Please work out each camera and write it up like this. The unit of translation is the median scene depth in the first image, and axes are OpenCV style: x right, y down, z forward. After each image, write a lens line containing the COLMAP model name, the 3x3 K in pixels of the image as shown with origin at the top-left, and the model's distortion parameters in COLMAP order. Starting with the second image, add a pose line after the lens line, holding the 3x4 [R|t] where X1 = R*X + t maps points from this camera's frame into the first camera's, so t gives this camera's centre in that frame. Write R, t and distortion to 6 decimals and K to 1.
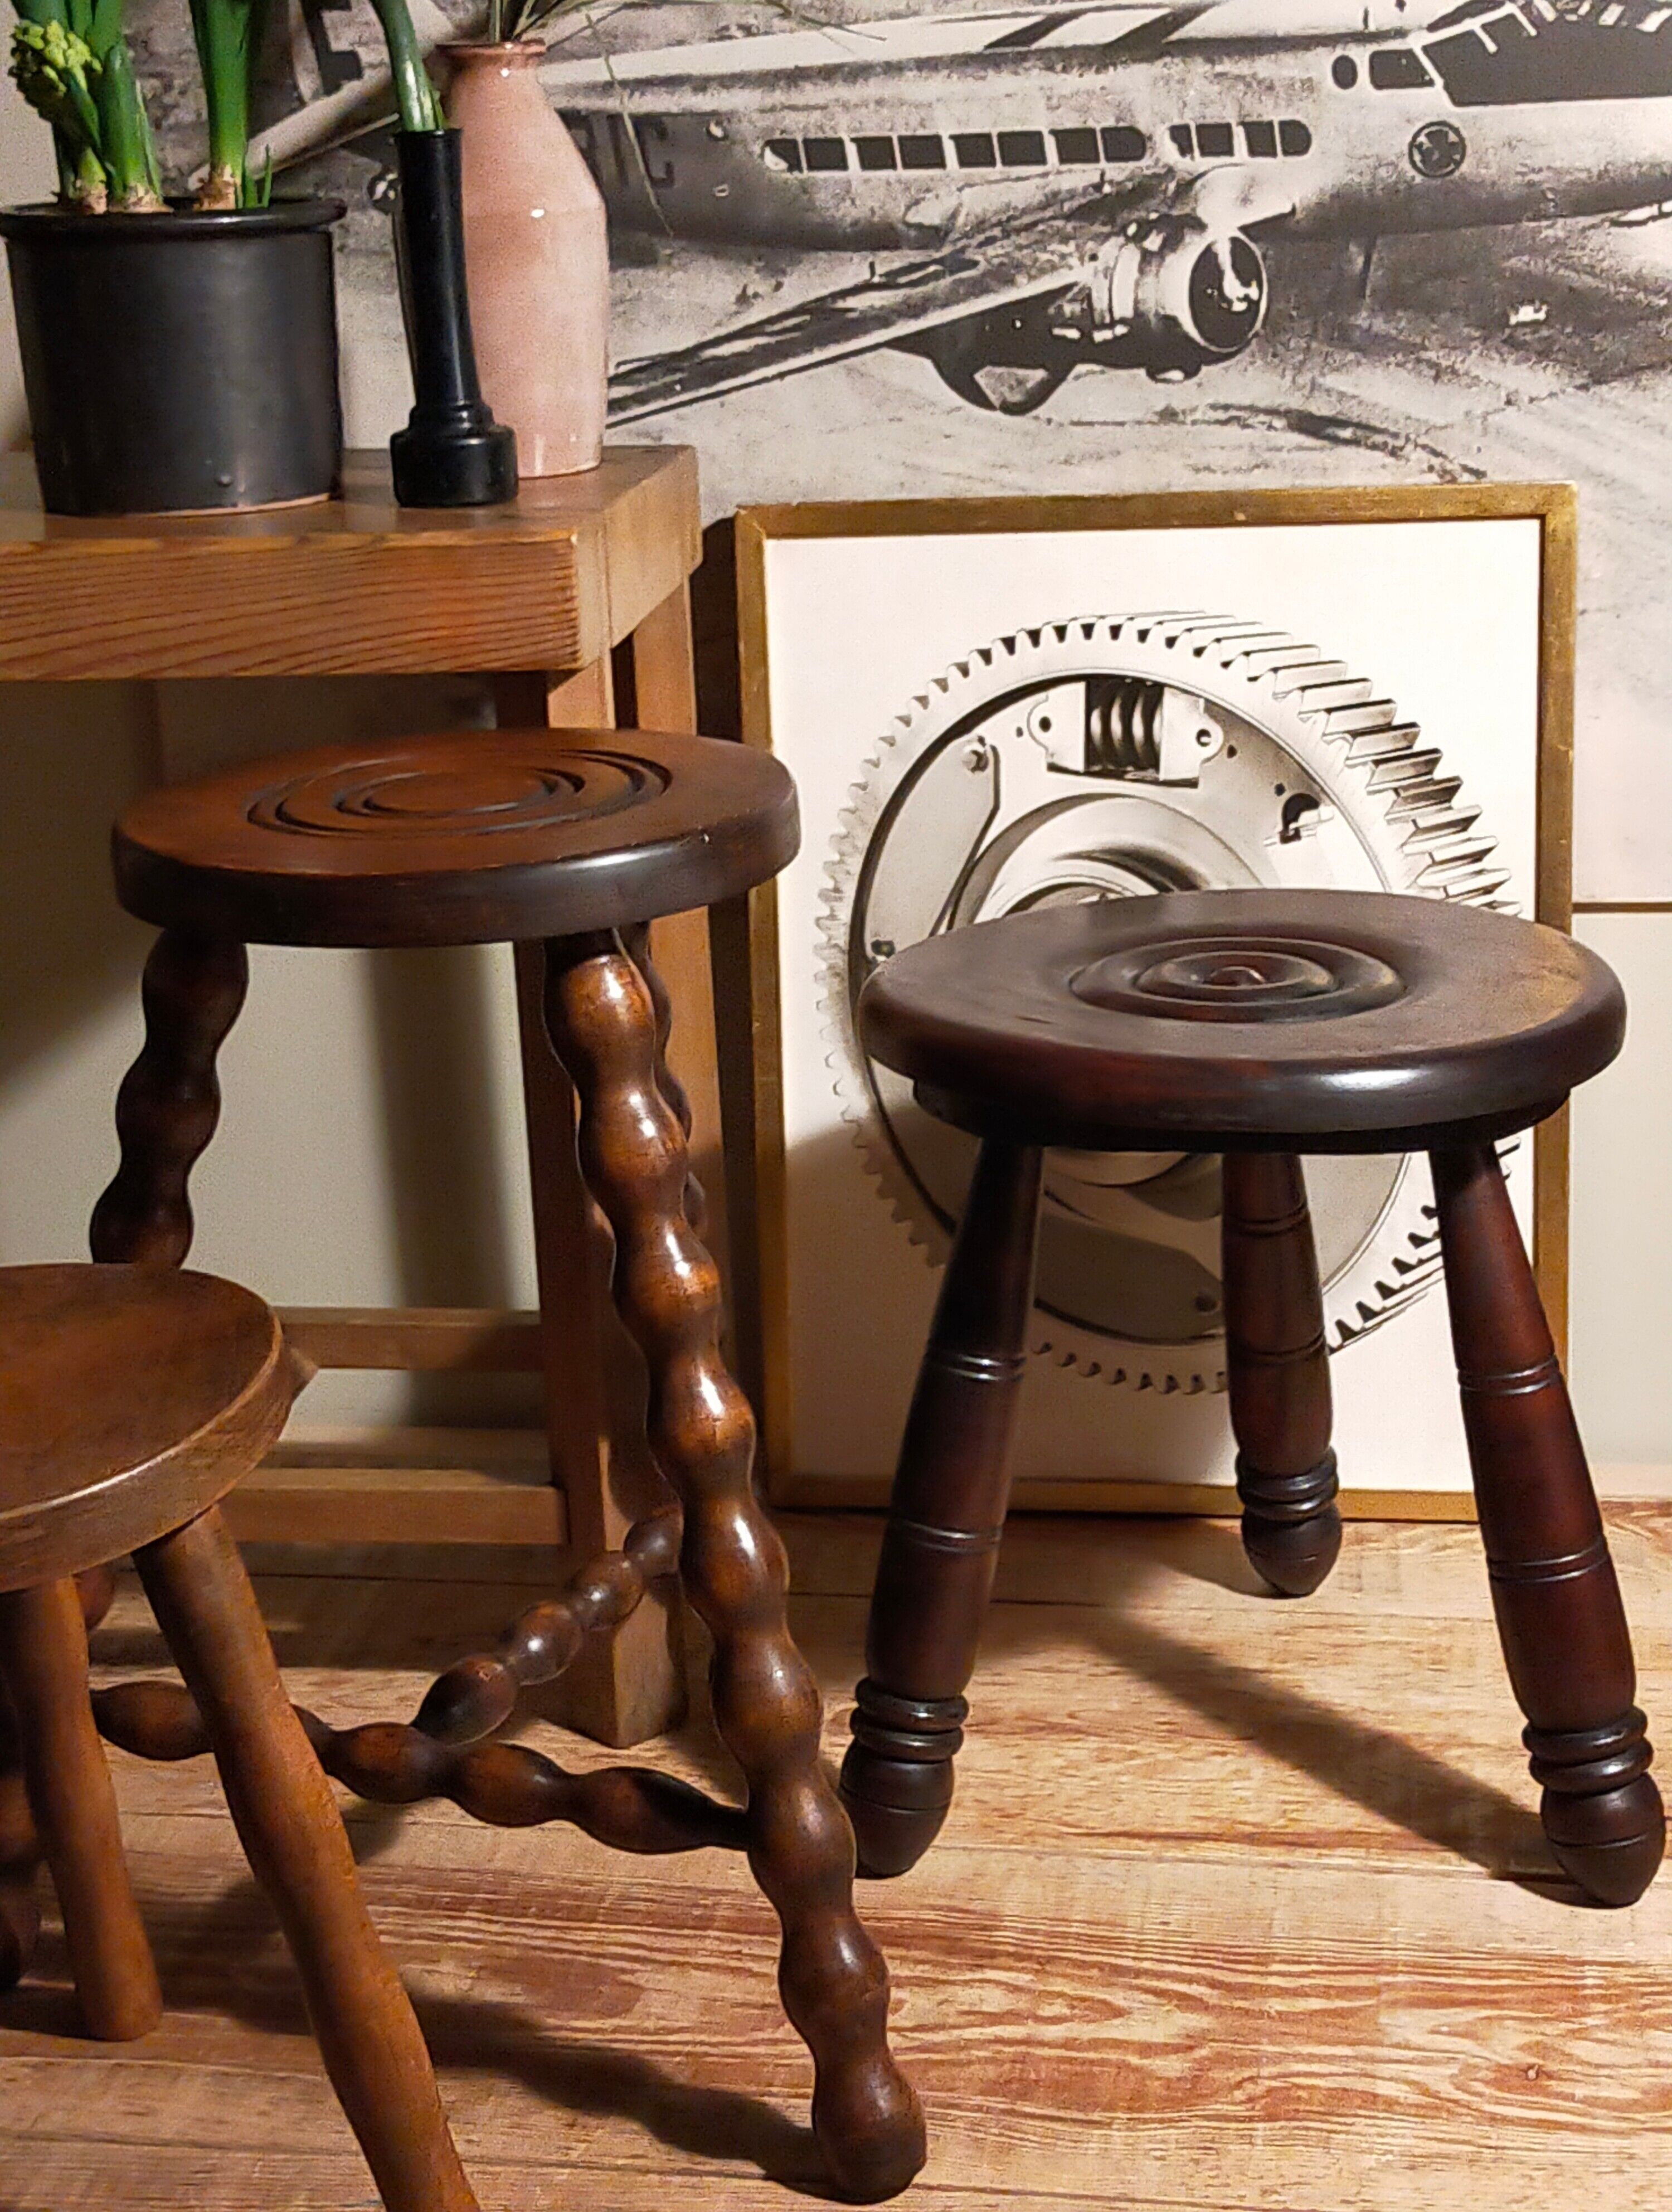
lens RADIAL K [[3386.8, 0, 827.9], [0, 3386.8, 1115.4], [0, 0, 1]] dist [0.145344, -0.328584]
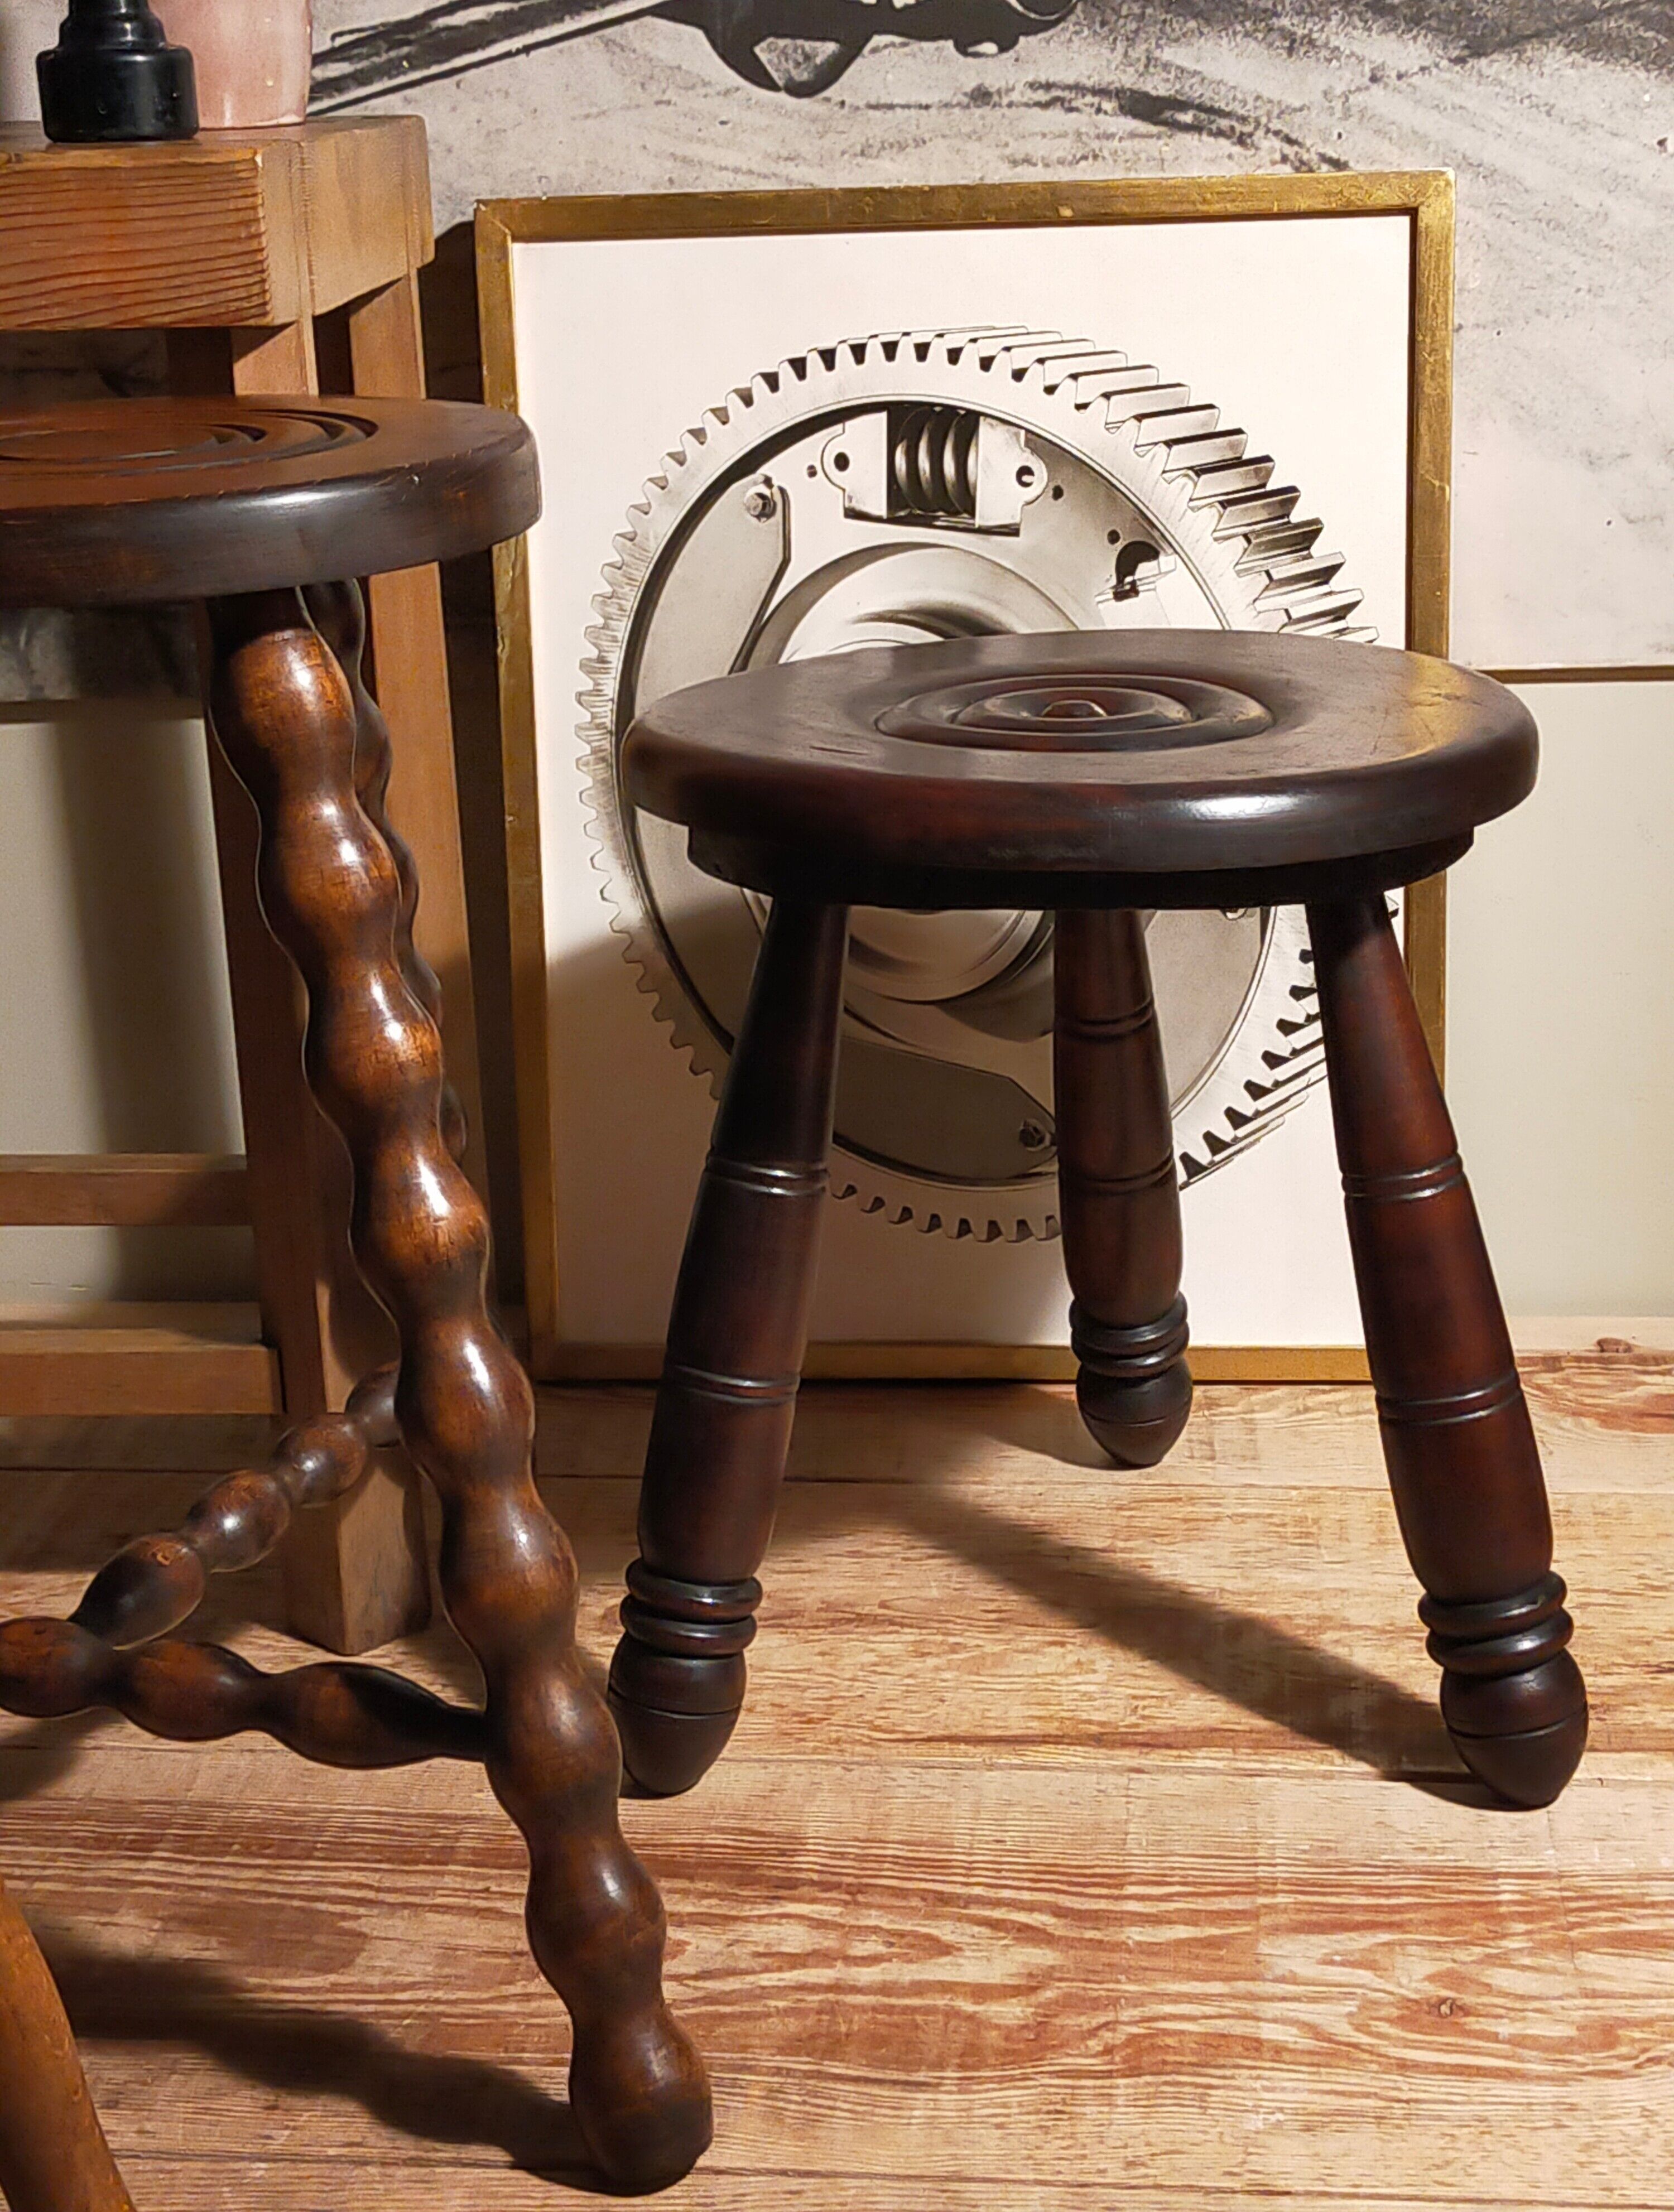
lens RADIAL K [[3387.1, 0, 828.9], [0, 3387.1, 1115.4], [0, 0, 1]] dist [0.145344, -0.328584]
pose [[0.998099, -0.010611, 0.060717, 0.008299], [0.009711, 0.999839, 0.015102, 0.045136], [-0.060867, -0.014484, 0.998041, 0.169651]]
